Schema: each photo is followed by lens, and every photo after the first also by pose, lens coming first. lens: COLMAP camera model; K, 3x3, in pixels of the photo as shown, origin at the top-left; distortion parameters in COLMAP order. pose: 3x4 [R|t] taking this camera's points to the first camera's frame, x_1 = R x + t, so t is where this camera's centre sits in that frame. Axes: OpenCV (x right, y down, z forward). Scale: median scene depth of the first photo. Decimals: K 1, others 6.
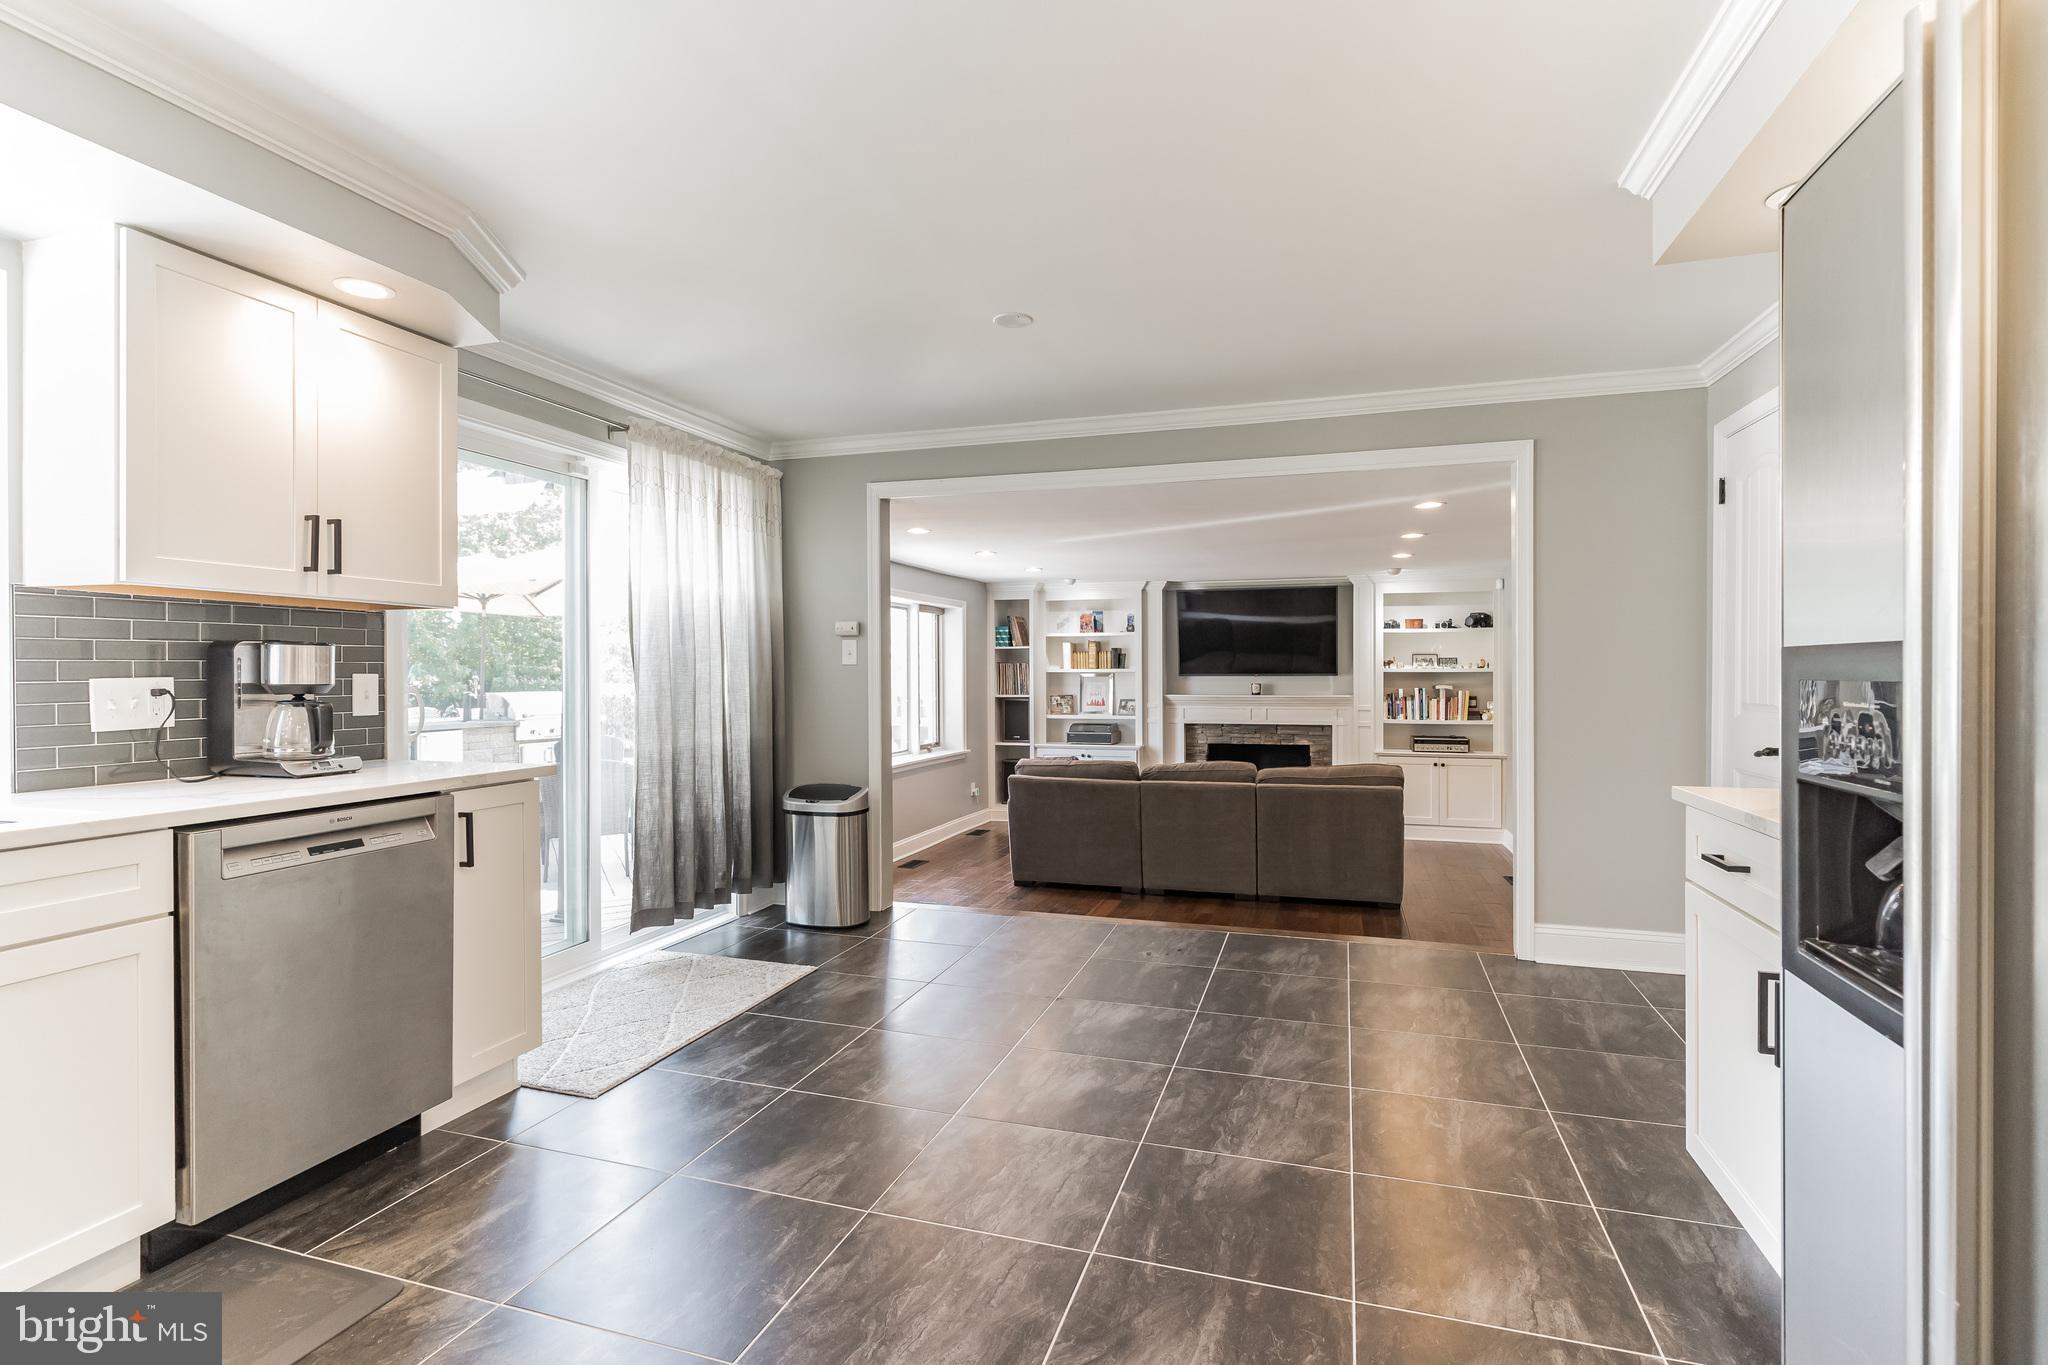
lens RADIAL K [[986.0, 0, 1005.6], [0, 986.0, 681.0], [0, 0, 1]] dist [-0.000894, 0.000417]
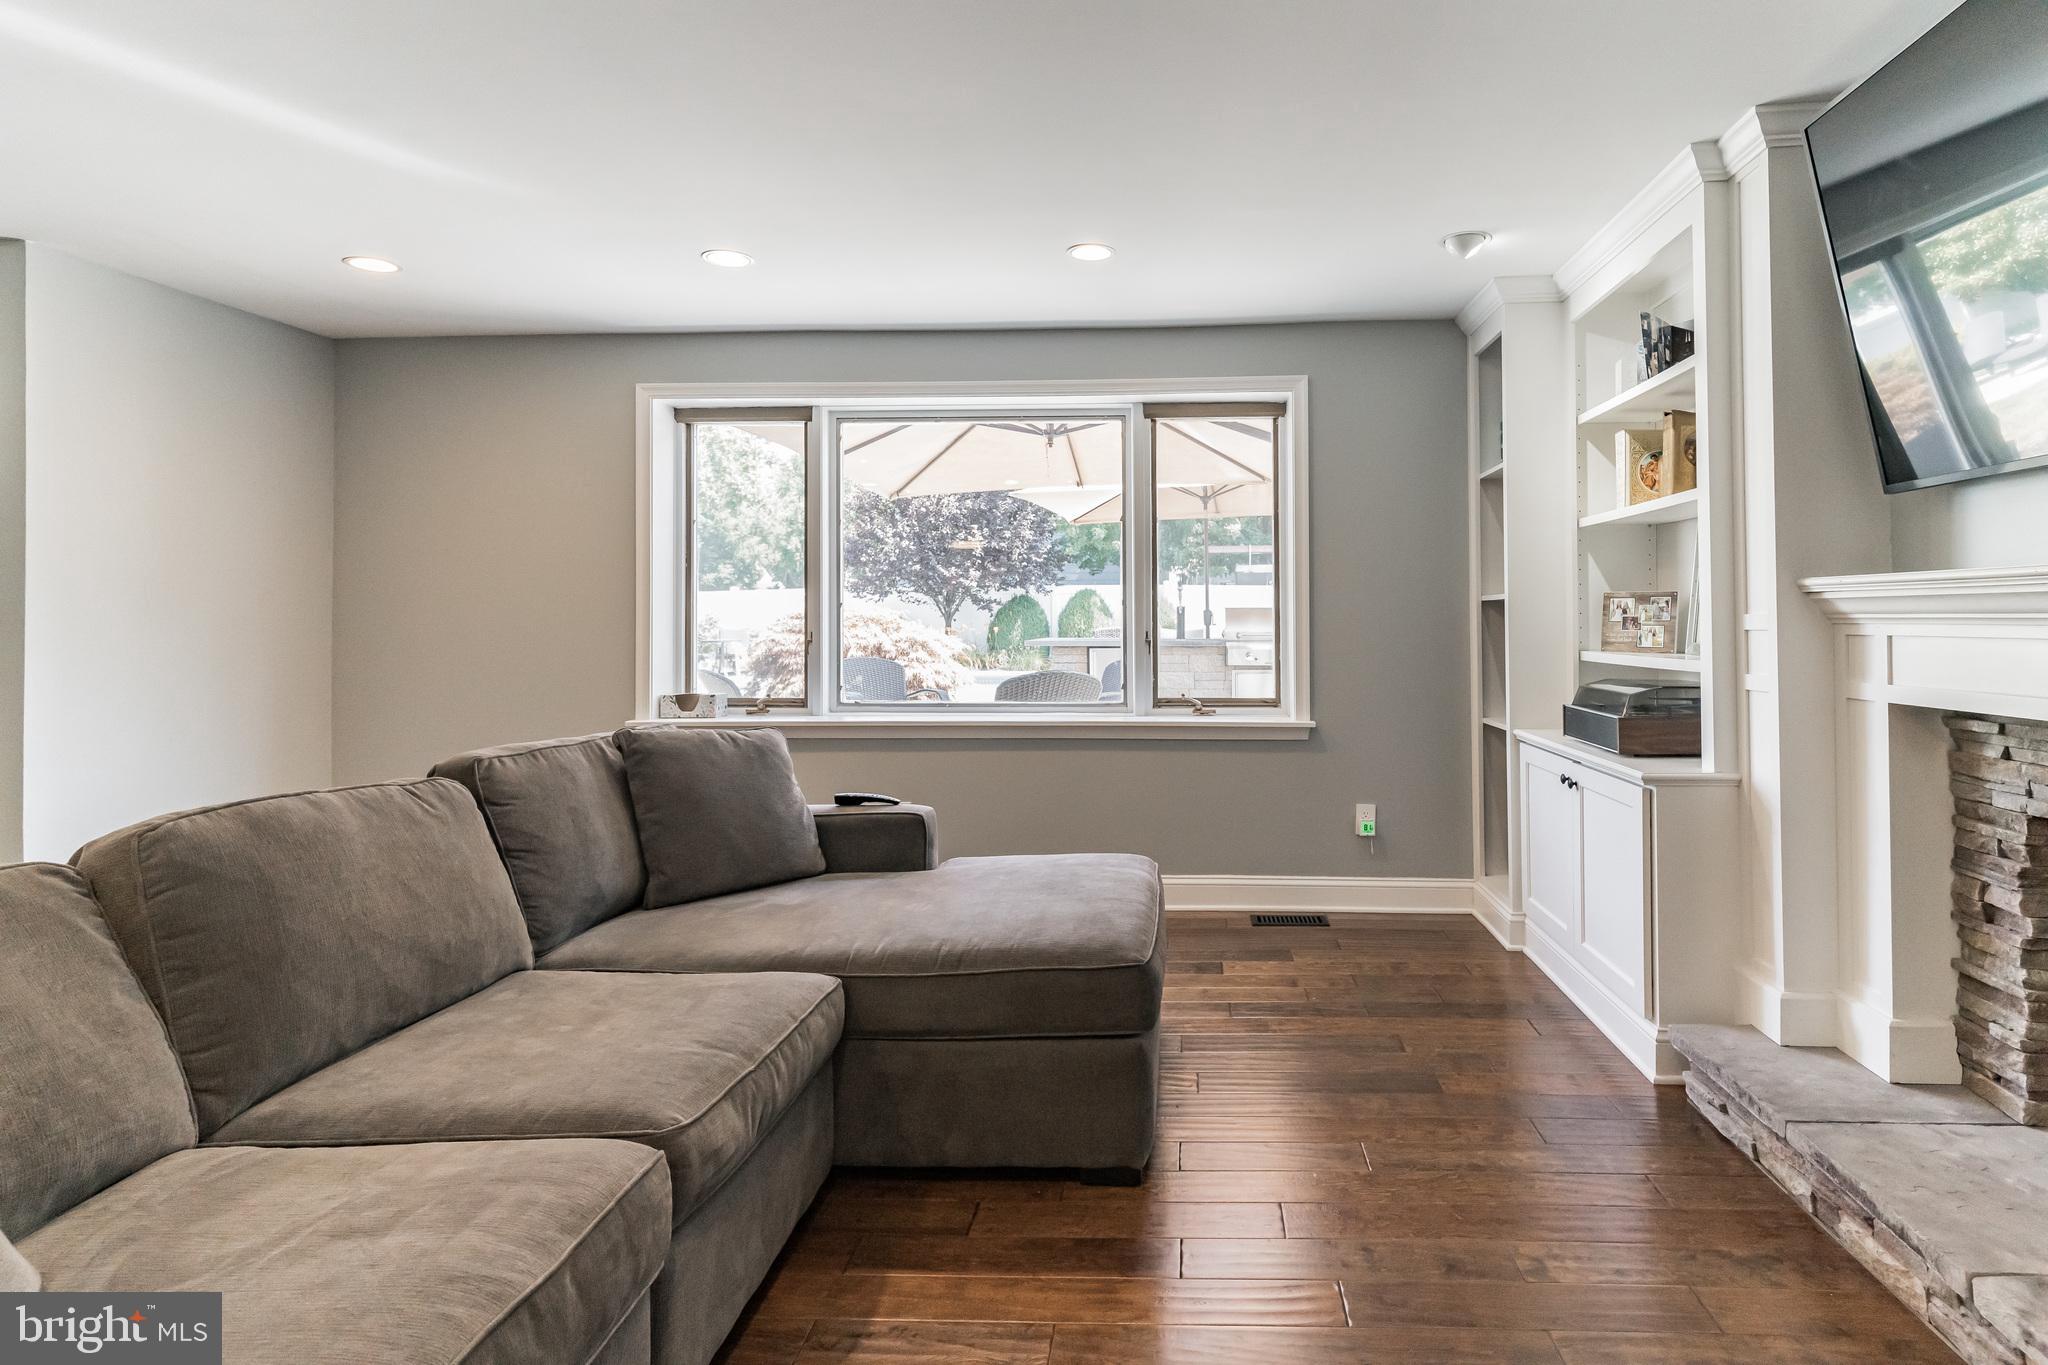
lens RADIAL K [[1051.0, 0, 1118.6], [0, 1051.0, 609.1], [0, 0, 1]] dist [0.022372, -0.000570]
pose [[0.276774, -0.006861, -0.960911, 0.391683], [-0.004203, 0.999956, -0.008350, 0.026394], [0.960926, 0.006349, 0.276733, 0.825653]]
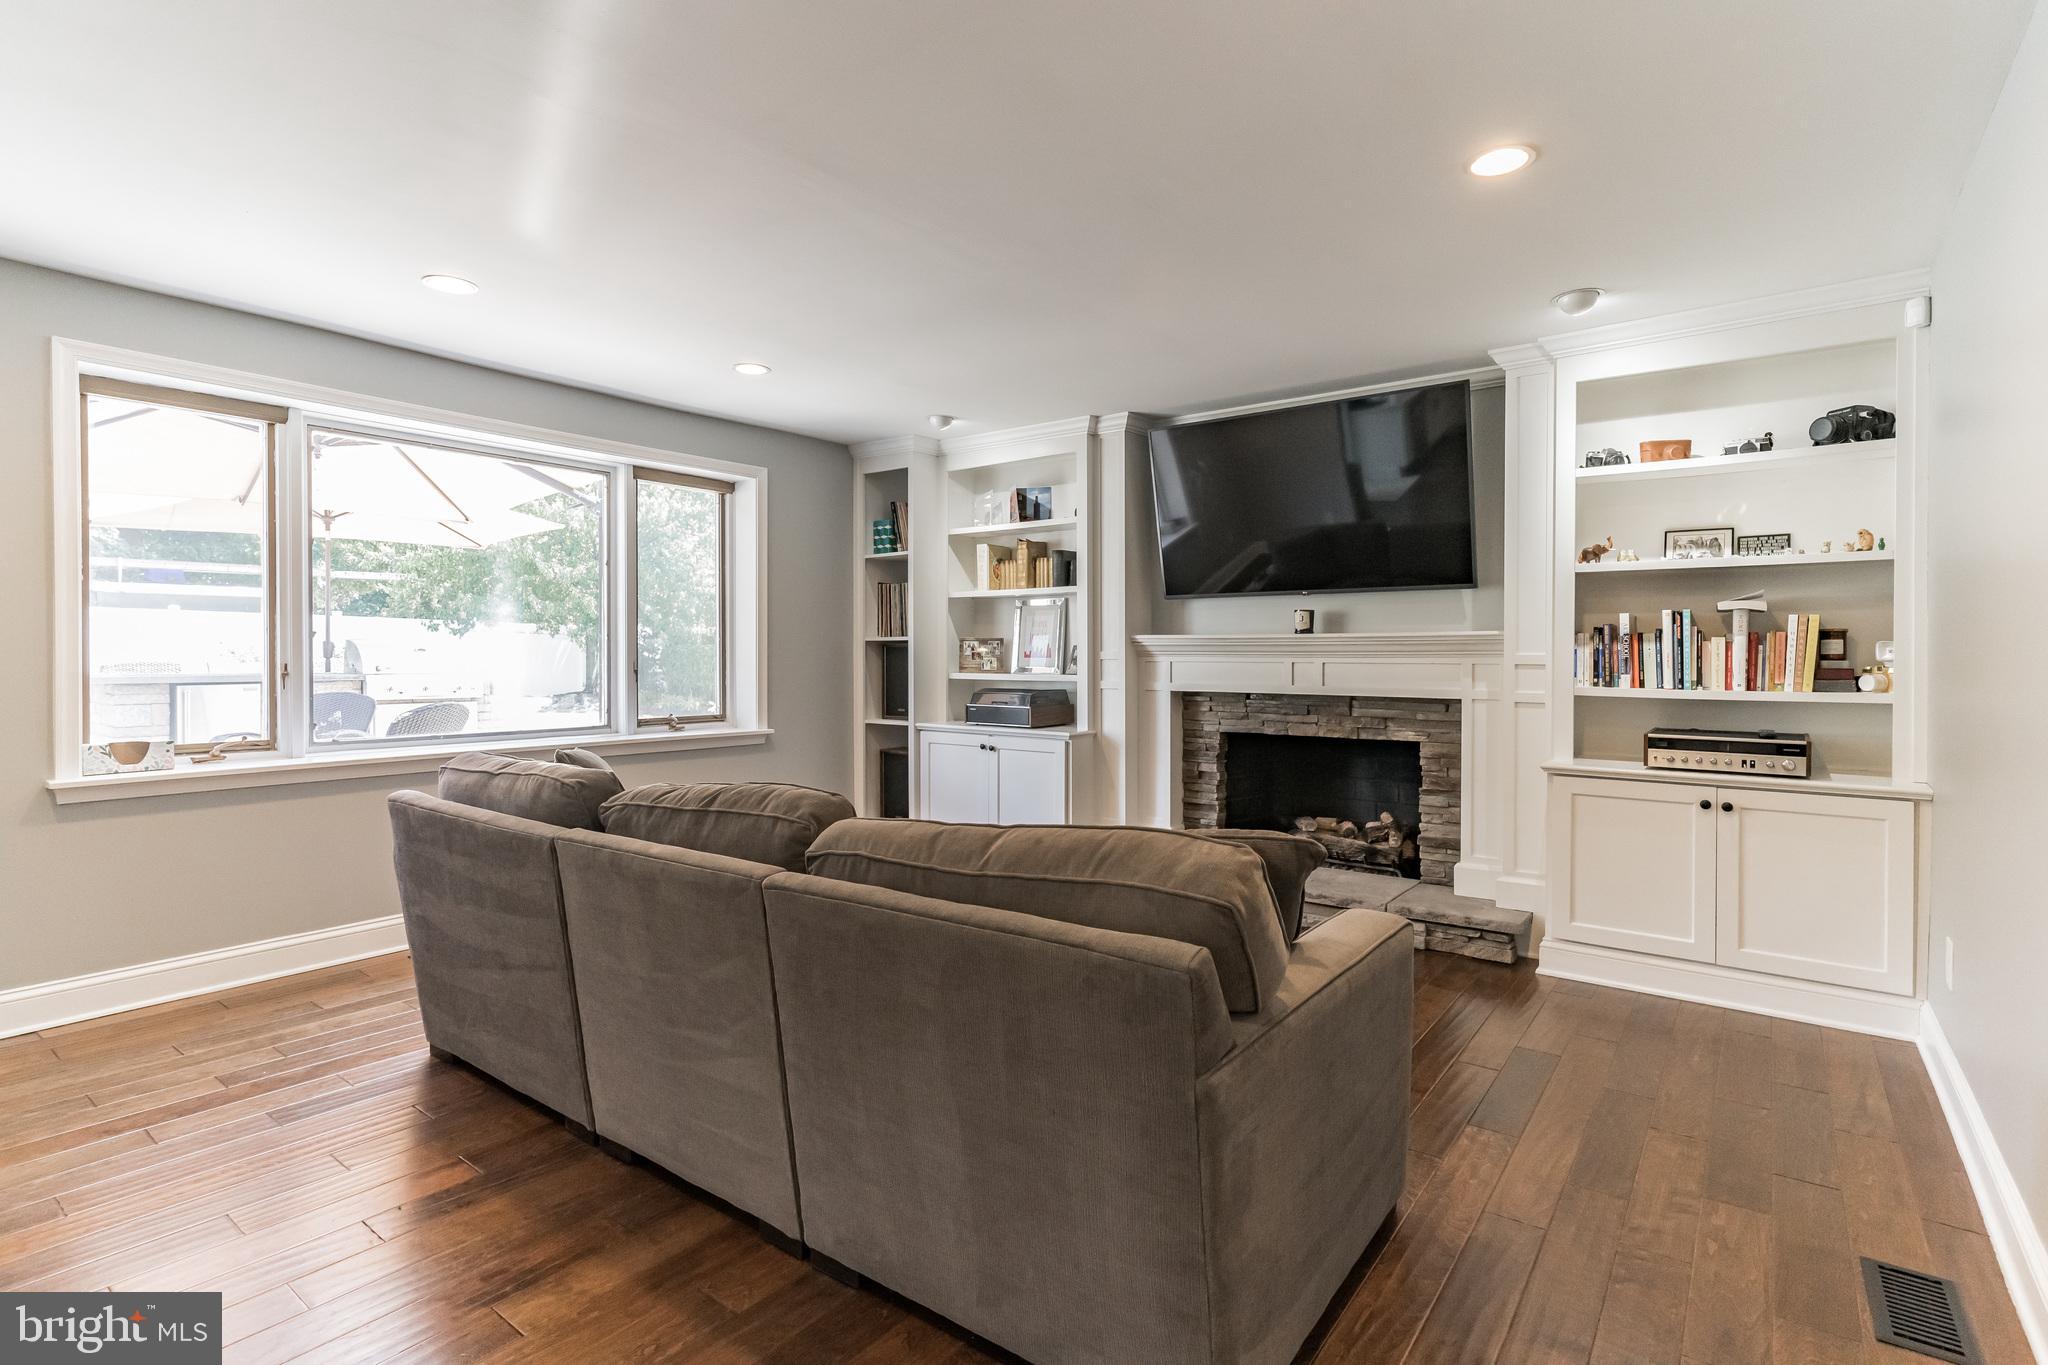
lens RADIAL K [[986.0, 0, 1025.1], [0, 986.0, 663.1], [0, 0, 1]] dist [-0.000894, 0.000417]
pose [[0.946664, 0.009747, -0.322075, 0.295263], [-0.008523, 0.999950, 0.005209, 0.028626], [0.322110, -0.002186, 0.946700, 0.529477]]
